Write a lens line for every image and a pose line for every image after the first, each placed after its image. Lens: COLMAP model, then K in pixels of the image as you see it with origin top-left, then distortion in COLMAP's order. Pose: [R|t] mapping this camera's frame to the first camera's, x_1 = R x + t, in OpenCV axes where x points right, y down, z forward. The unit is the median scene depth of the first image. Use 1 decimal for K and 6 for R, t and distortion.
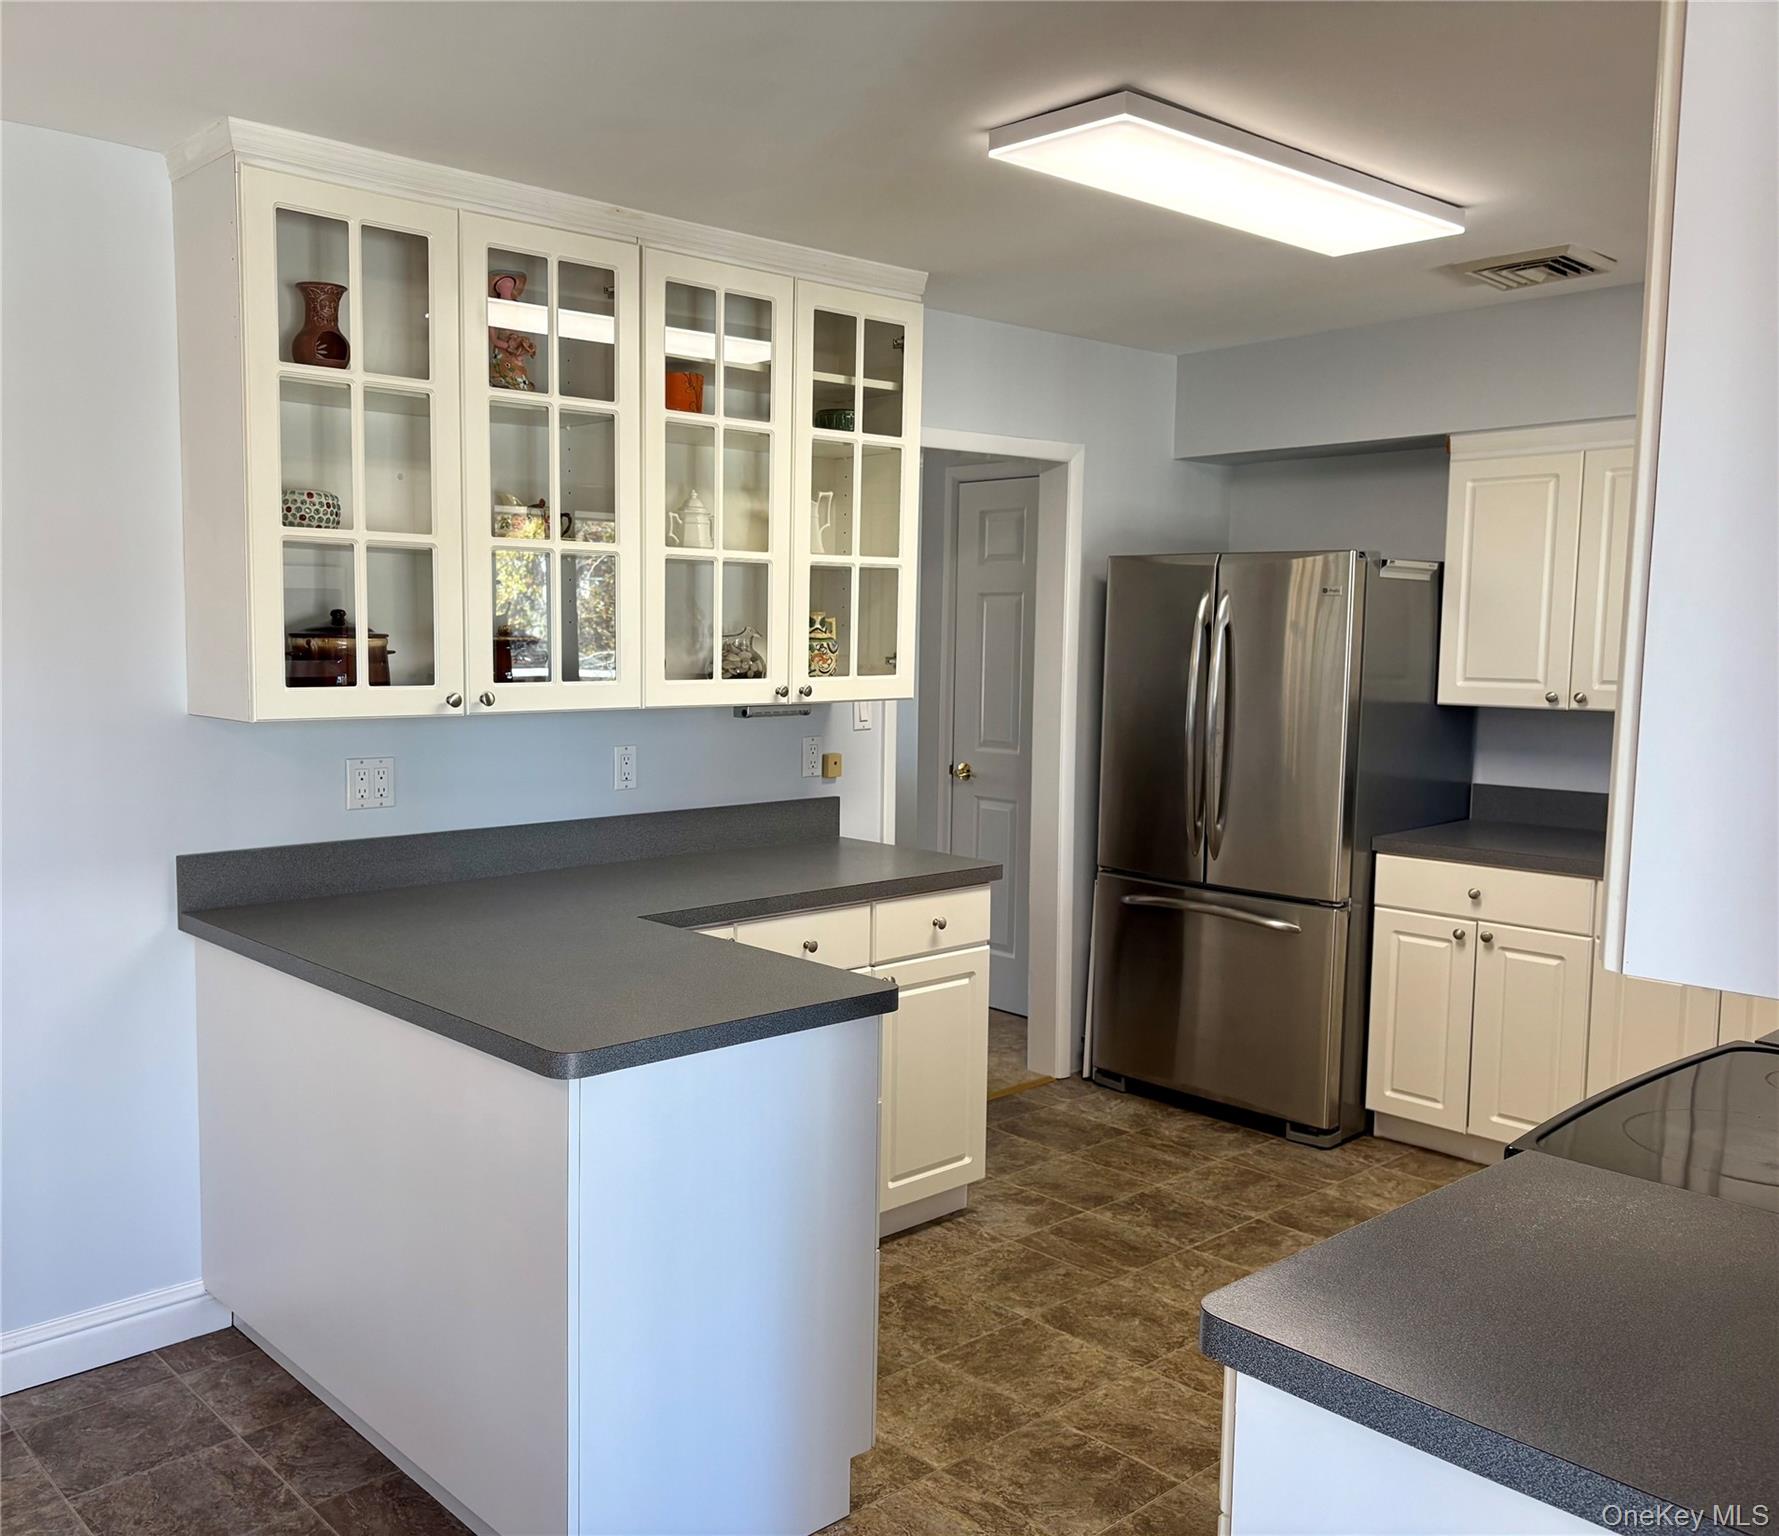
lens RADIAL K [[1565.6, 0, 745.8], [0, 1565.6, 772.4], [0, 0, 1]] dist [0.031948, 0.010488]
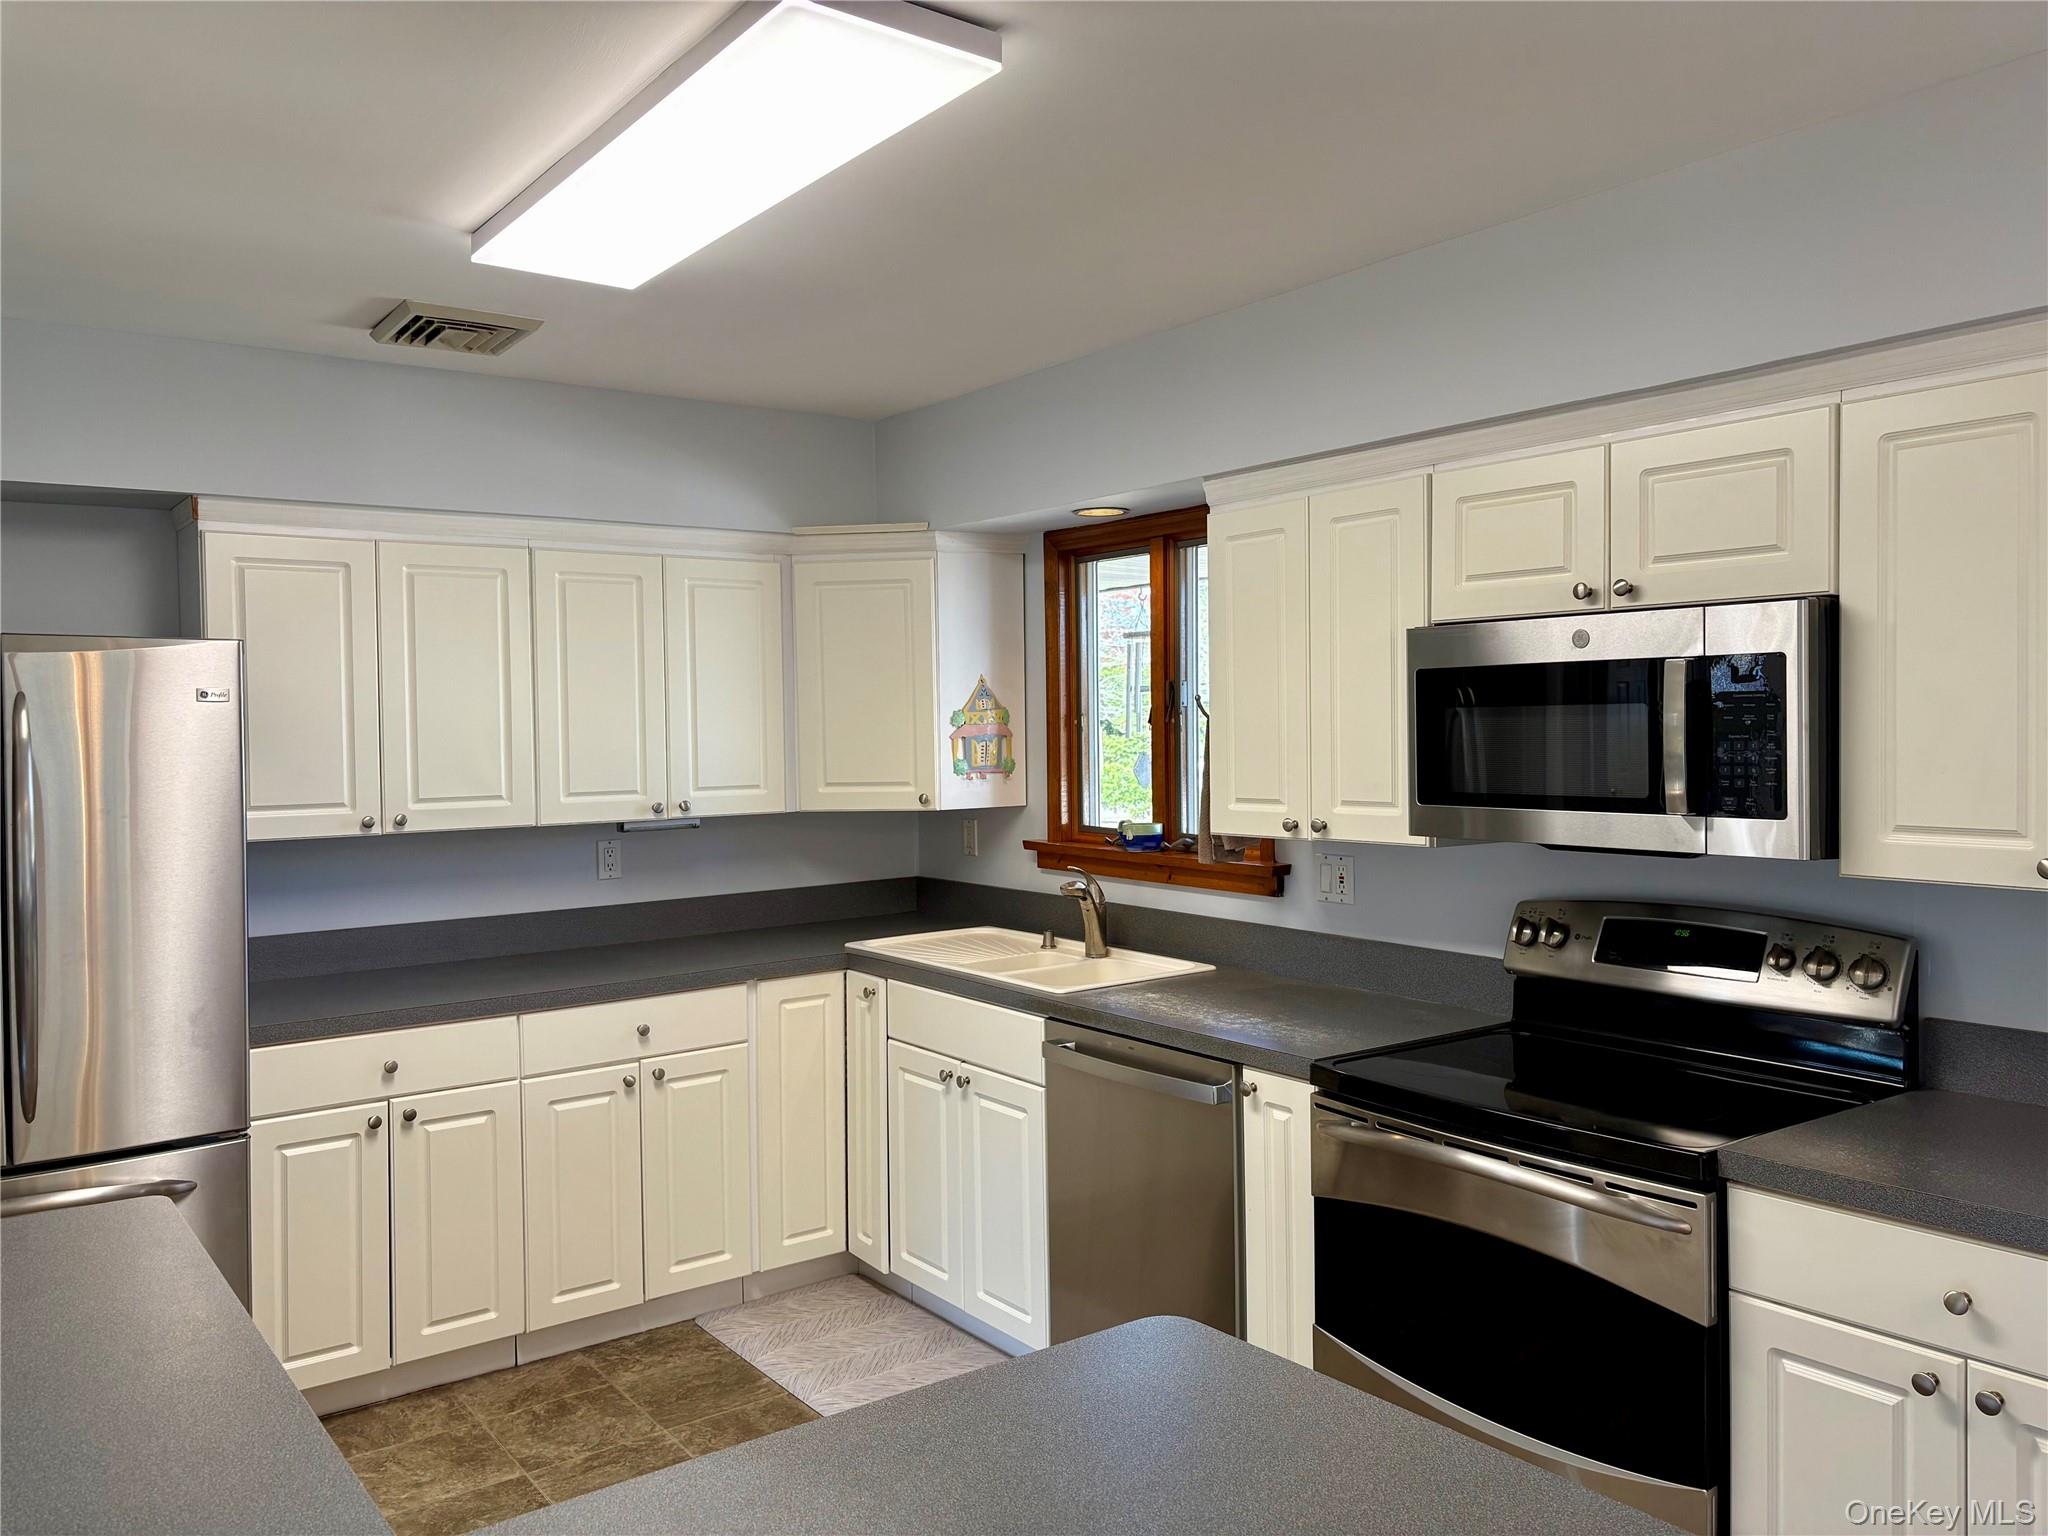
lens RADIAL K [[1548.9, 0, 1024.6], [0, 1548.9, 747.7], [0, 0, 1]] dist [0.063593, -0.073787]
pose [[0.074867, -0.024888, 0.996883, -0.344103], [0.111770, 0.993599, 0.016412, -0.069310], [-0.990910, 0.110193, 0.077169, 0.650083]]
